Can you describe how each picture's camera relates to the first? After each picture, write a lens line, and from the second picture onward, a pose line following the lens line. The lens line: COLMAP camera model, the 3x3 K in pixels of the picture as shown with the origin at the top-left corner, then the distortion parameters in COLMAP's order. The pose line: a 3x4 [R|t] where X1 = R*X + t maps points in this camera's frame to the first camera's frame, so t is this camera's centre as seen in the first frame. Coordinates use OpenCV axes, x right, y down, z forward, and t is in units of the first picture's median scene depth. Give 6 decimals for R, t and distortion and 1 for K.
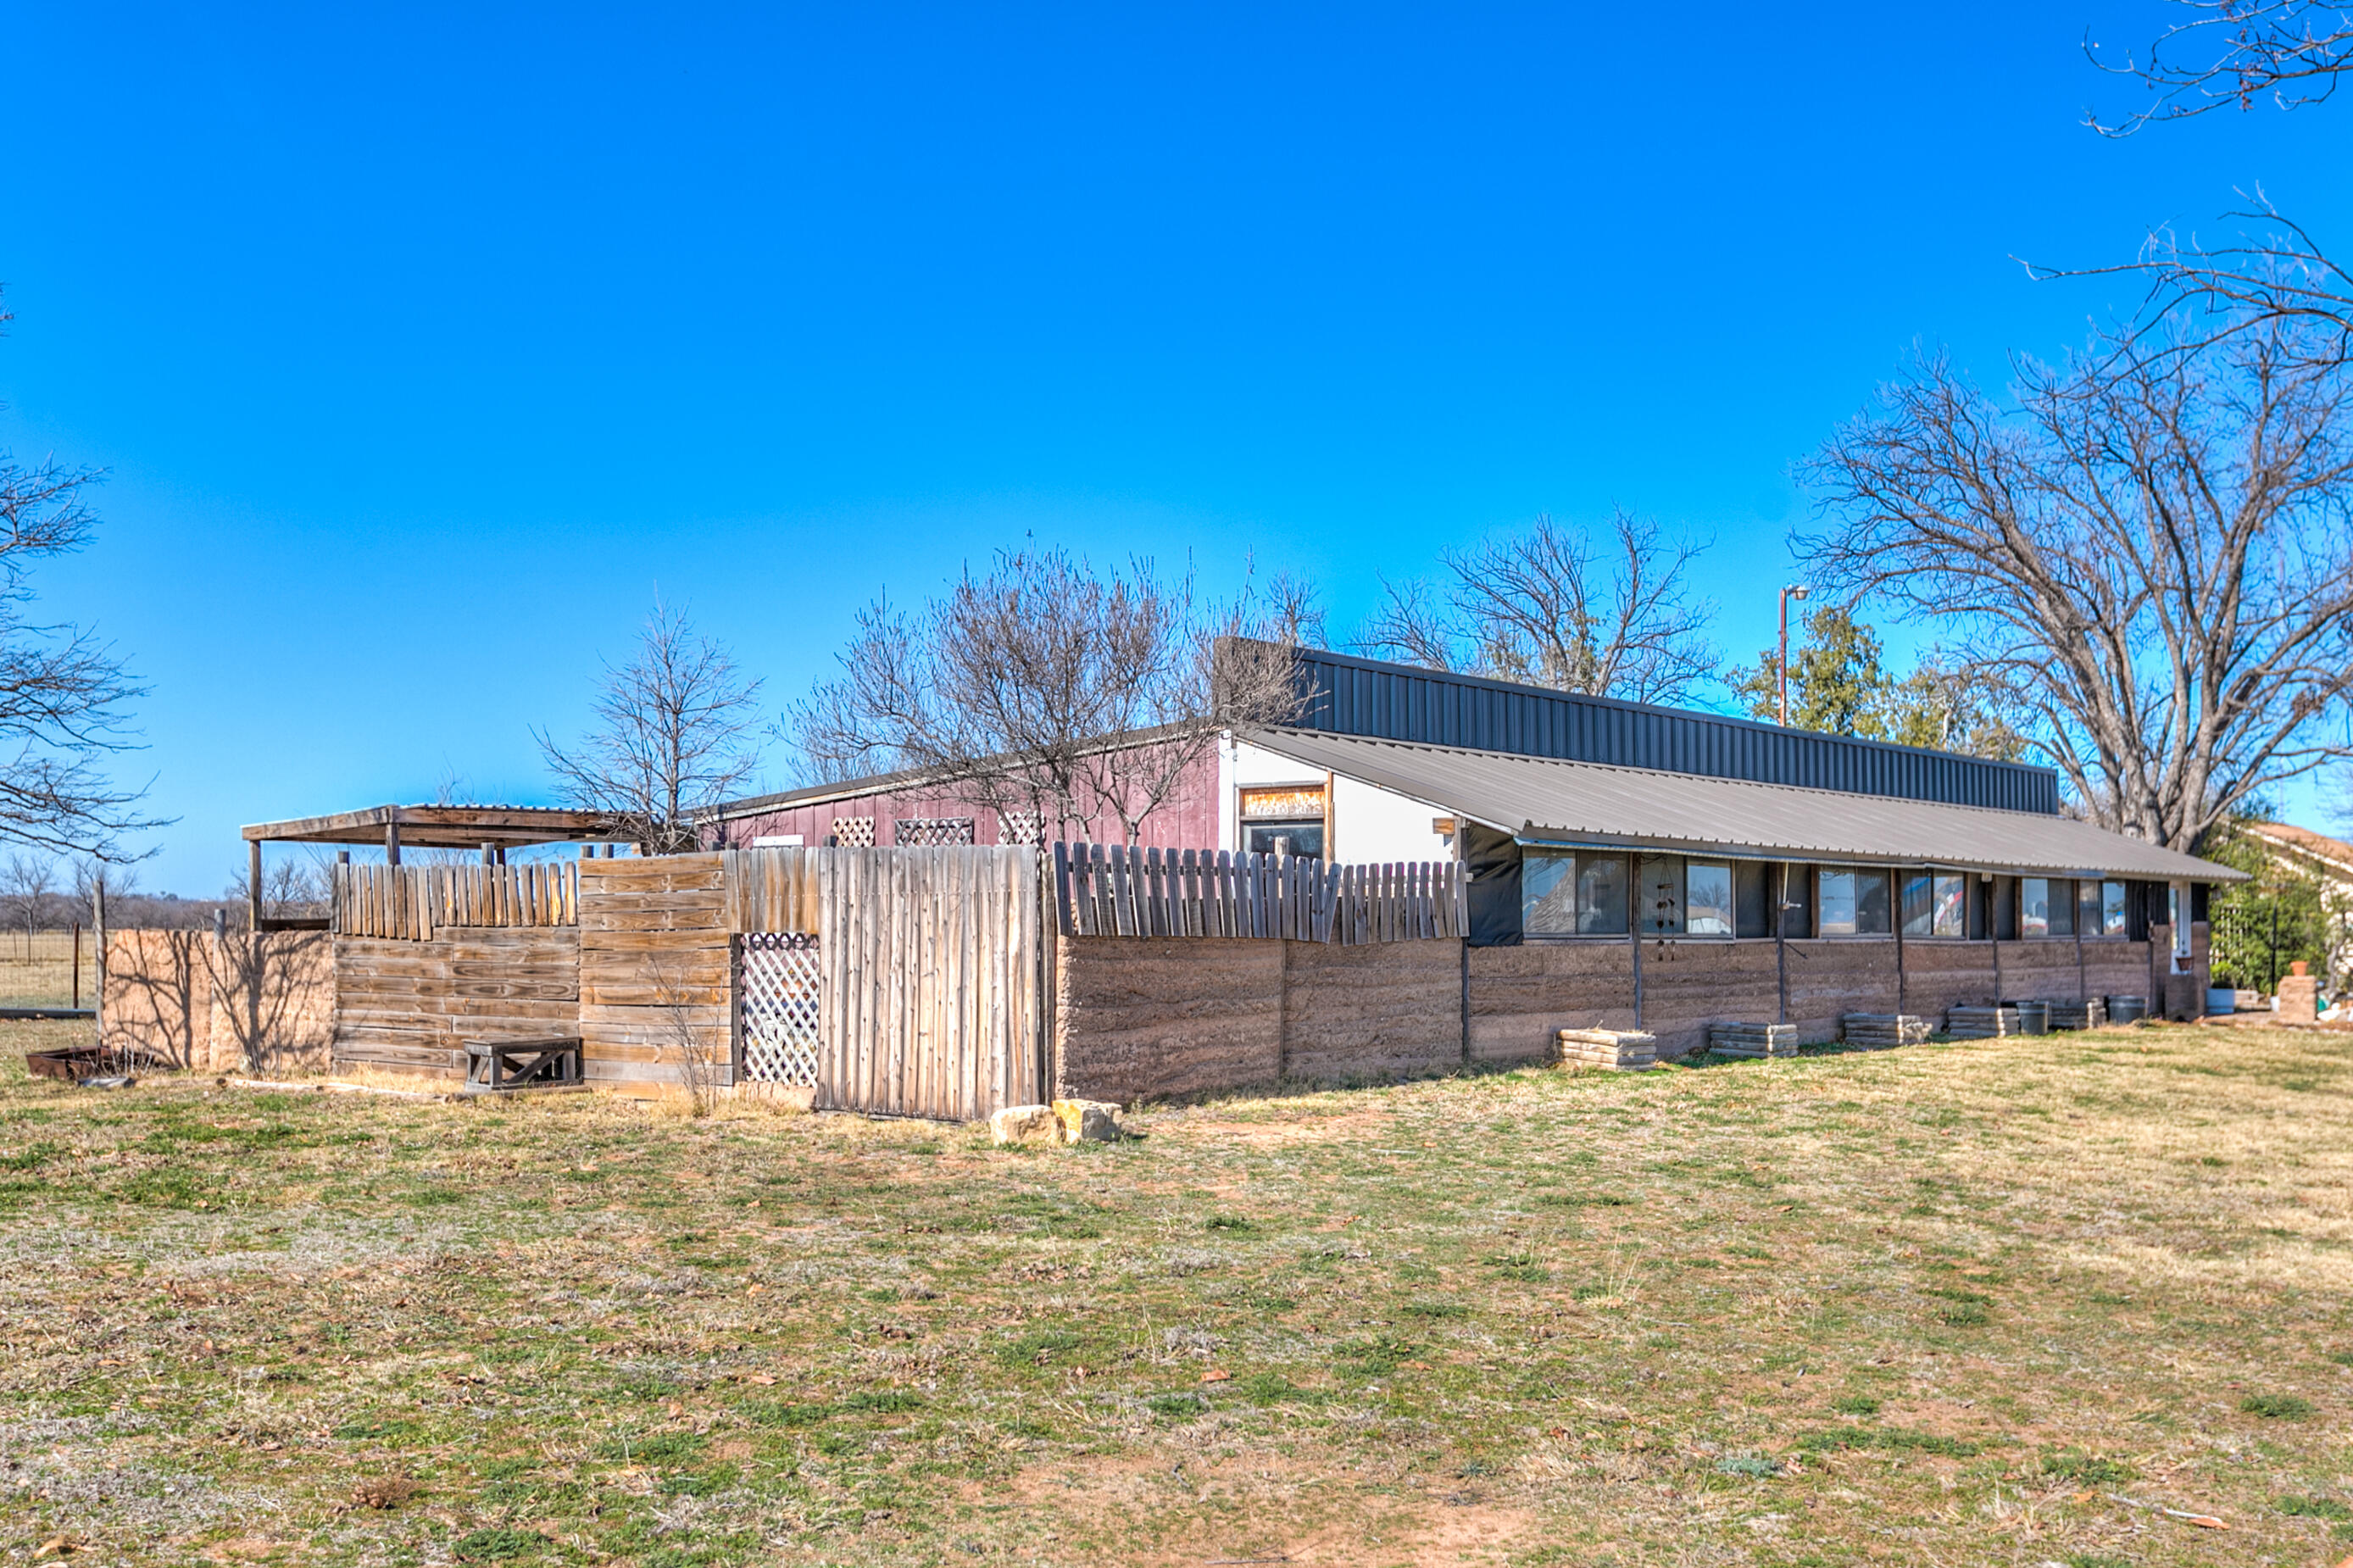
lens RADIAL K [[2245.6, 0, 1171.7], [0, 2245.6, 785.0], [0, 0, 1]] dist [-0.037024, 0.000000]
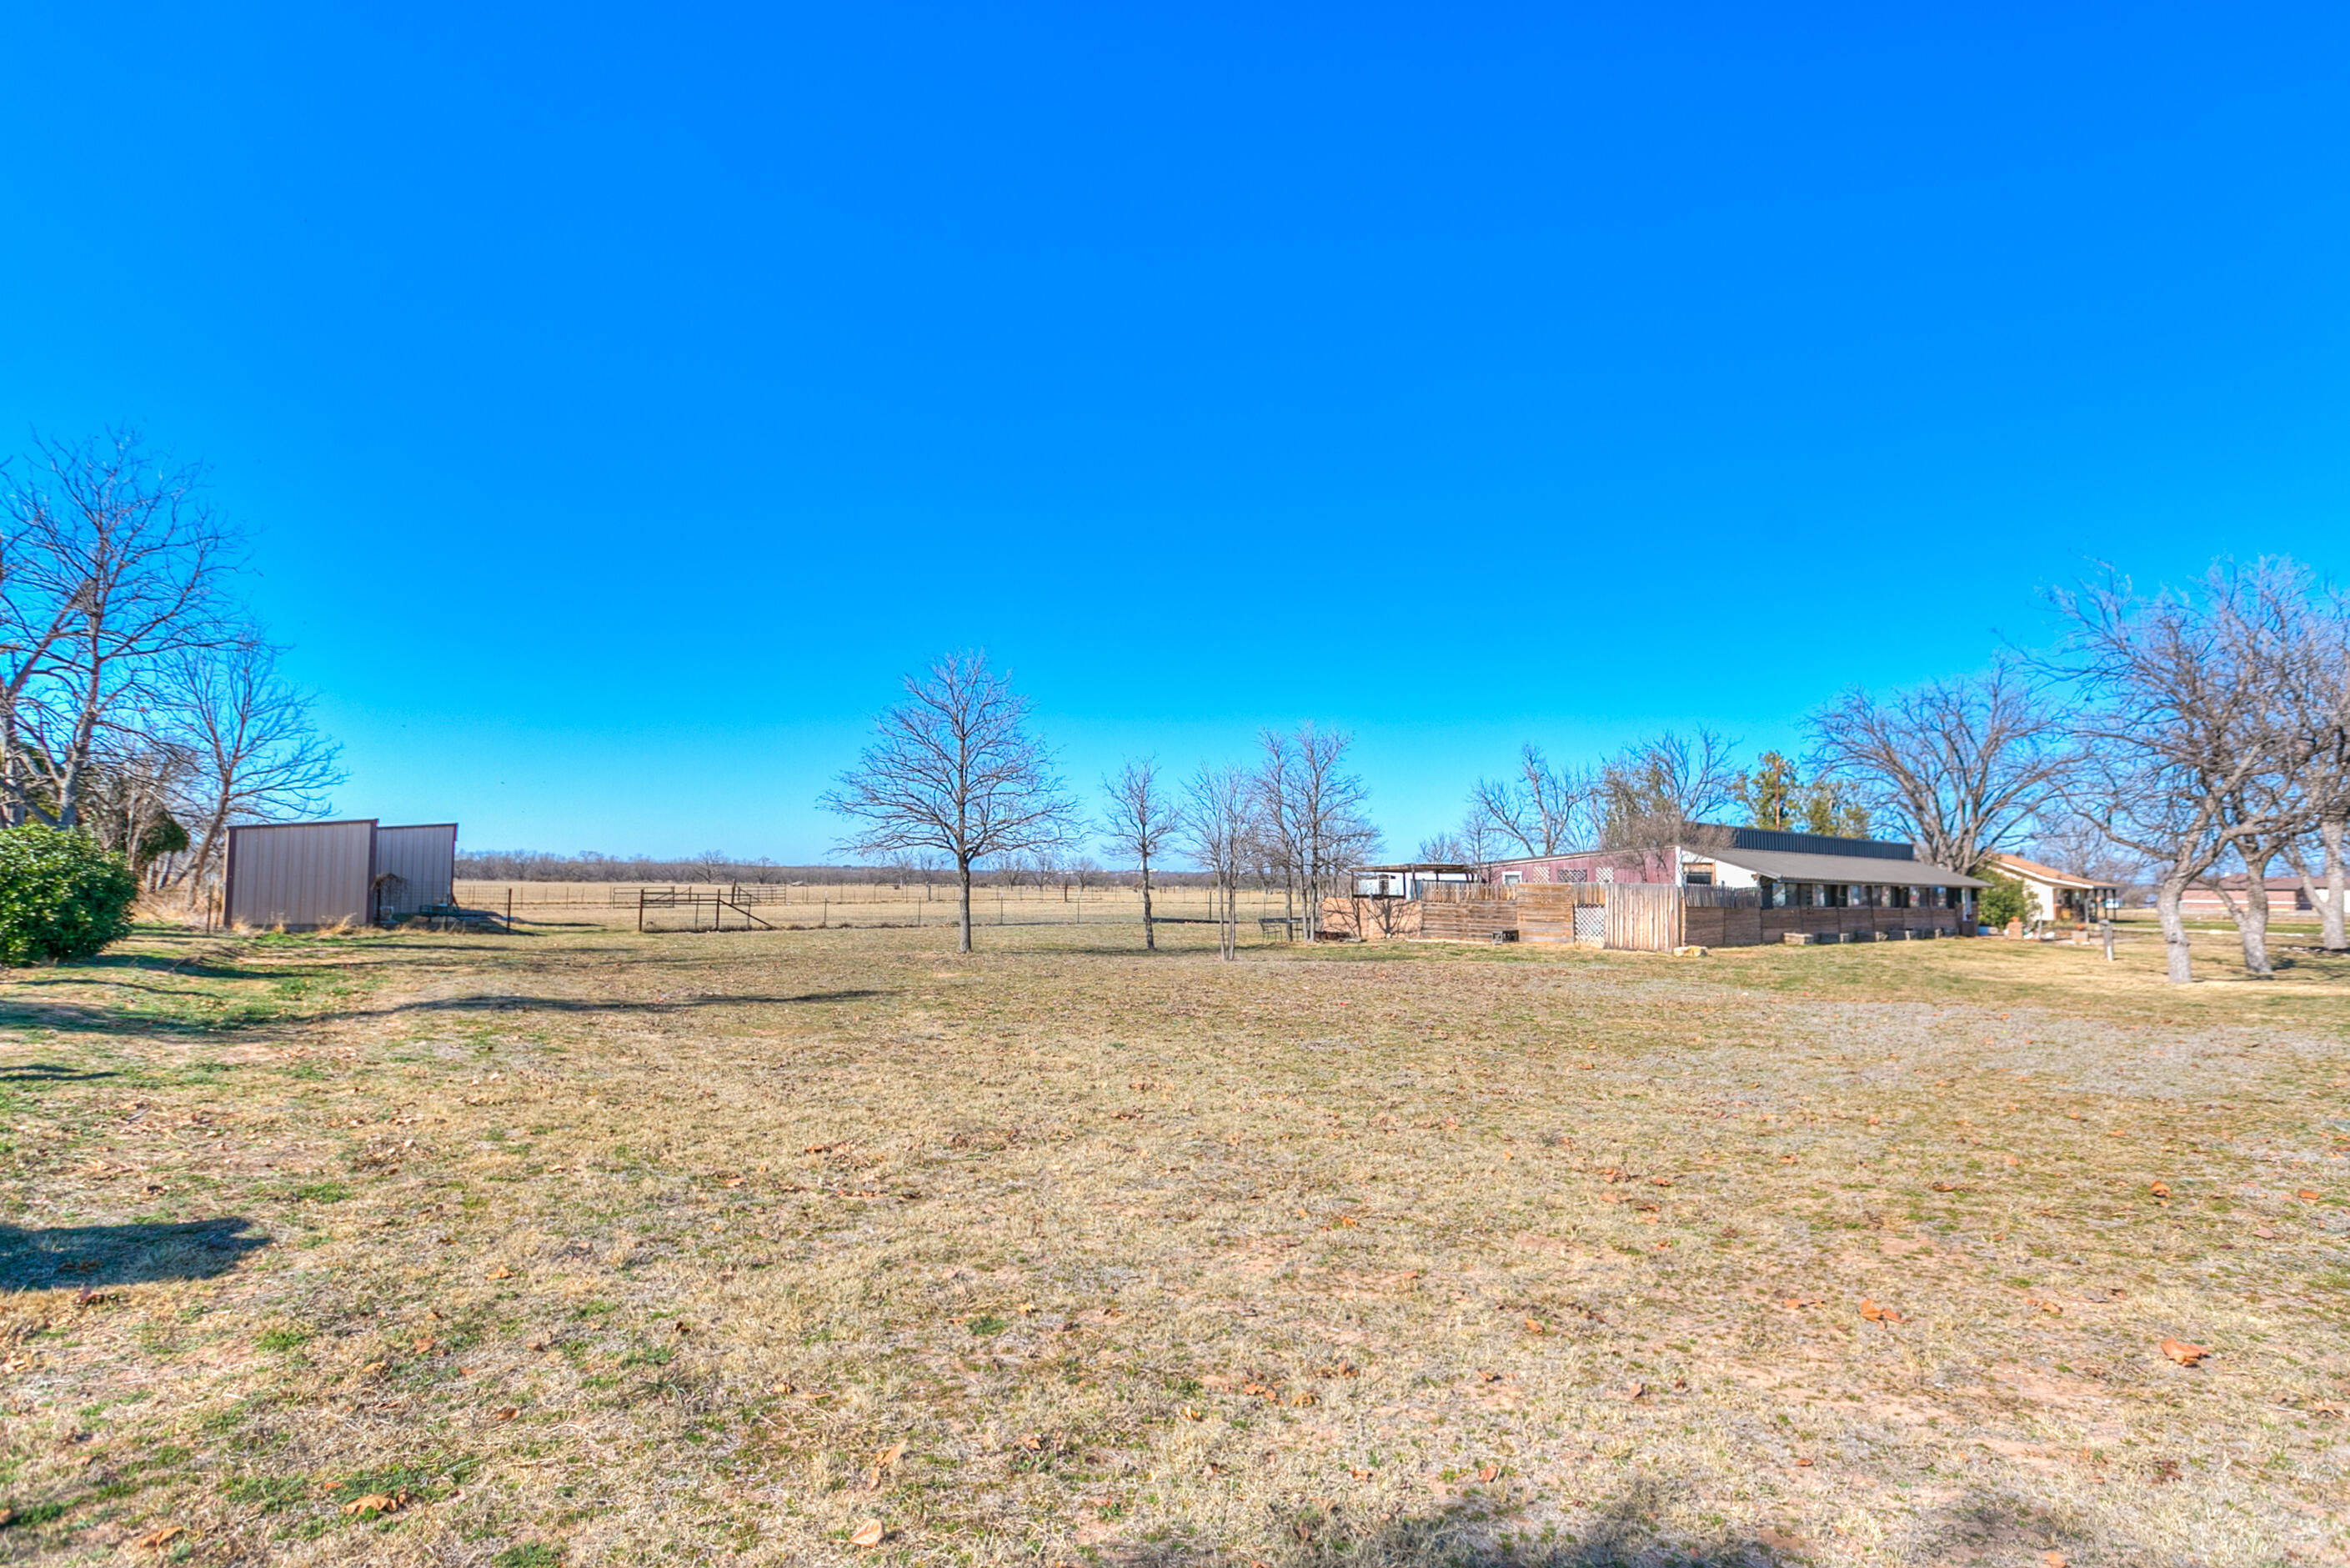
lens RADIAL K [[1079.8, 0, 1185.3], [0, 1079.8, 784.5], [0, 0, 1]] dist [-0.015003, -0.001133]
pose [[0.982478, -0.003842, -0.186342, -0.354244], [-0.001915, 0.999527, -0.030703, -0.058184], [0.186371, 0.030522, 0.982005, -0.690979]]
